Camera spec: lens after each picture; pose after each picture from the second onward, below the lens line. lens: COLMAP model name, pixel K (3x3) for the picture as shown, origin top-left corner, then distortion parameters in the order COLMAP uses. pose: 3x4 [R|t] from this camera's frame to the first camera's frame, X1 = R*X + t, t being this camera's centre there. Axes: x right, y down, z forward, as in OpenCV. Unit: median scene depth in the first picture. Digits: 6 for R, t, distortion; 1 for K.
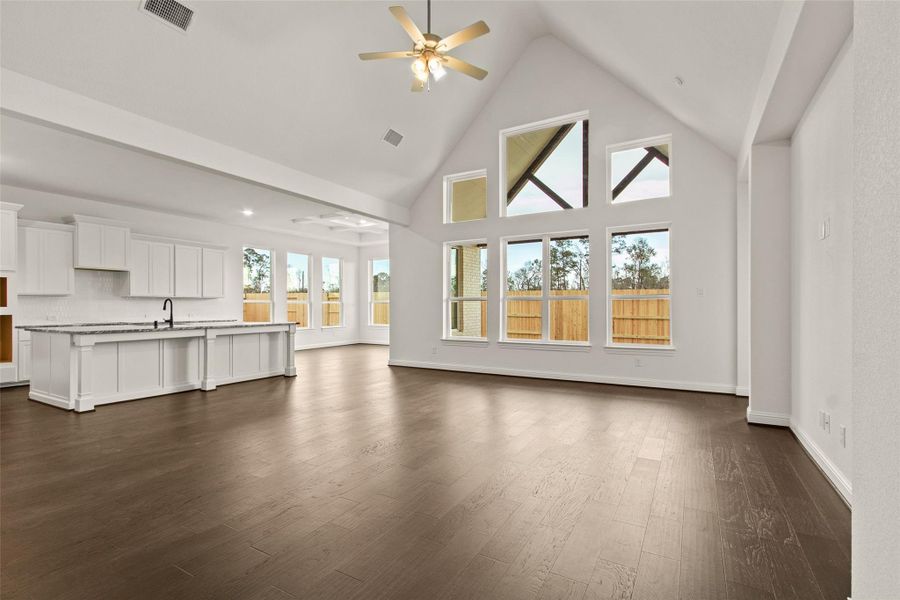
lens RADIAL K [[417.3, 0, 447.7], [0, 417.3, 306.2], [0, 0, 1]] dist [0.006003, -0.002303]
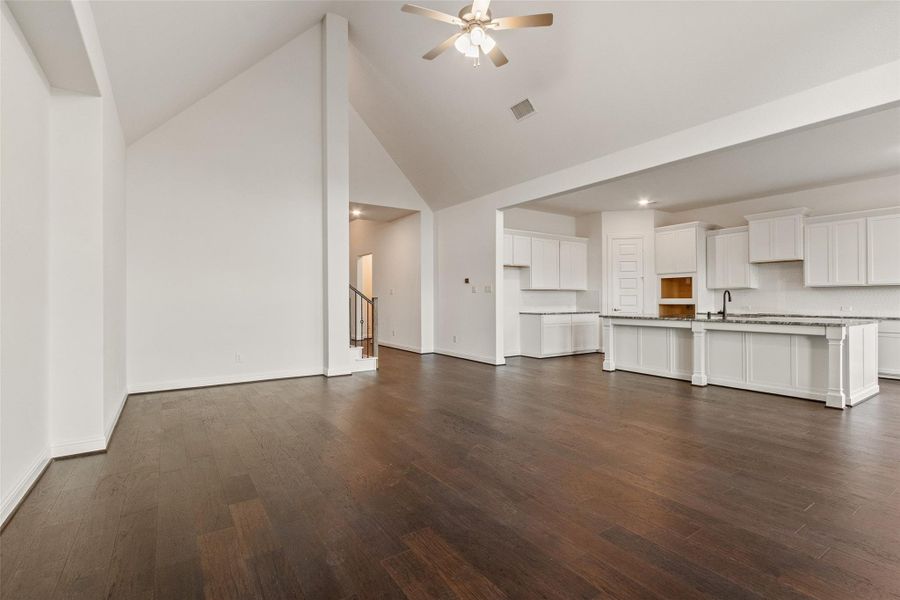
lens RADIAL K [[417.3, 0, 449.3], [0, 417.3, 300.2], [0, 0, 1]] dist [0.006003, -0.002303]
pose [[-0.440441, 0.005050, -0.897768, 0.461405], [0.005559, 0.999980, 0.002898, -0.000756], [0.897765, -0.003715, -0.440460, 0.767752]]
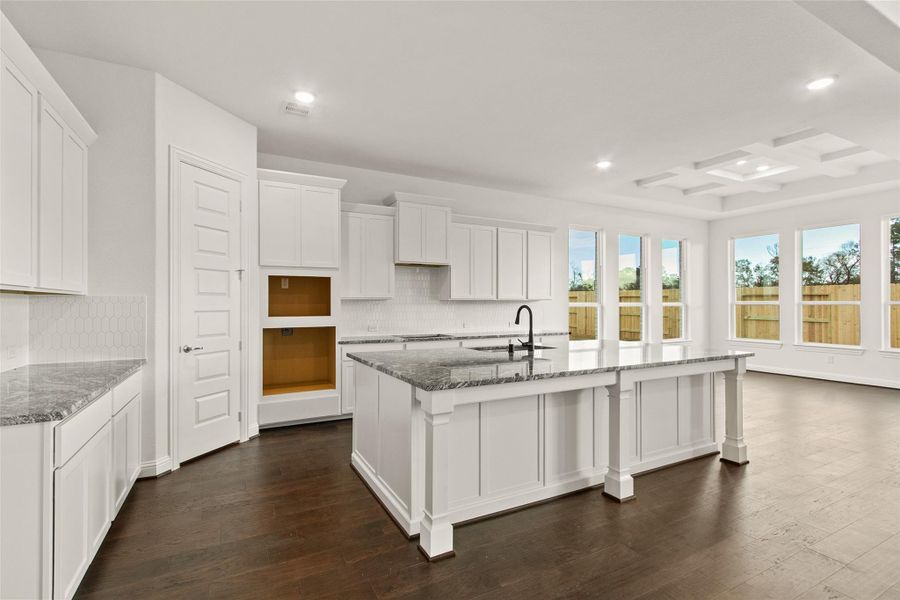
lens RADIAL K [[417.3, 0, 444.2], [0, 417.3, 300.6], [0, 0, 1]] dist [0.006003, -0.002303]
pose [[0.843462, -0.003397, -0.537177, -0.407865], [-0.000645, 0.999973, -0.007337, -0.018034], [0.537188, 0.006535, 0.843437, 0.407469]]
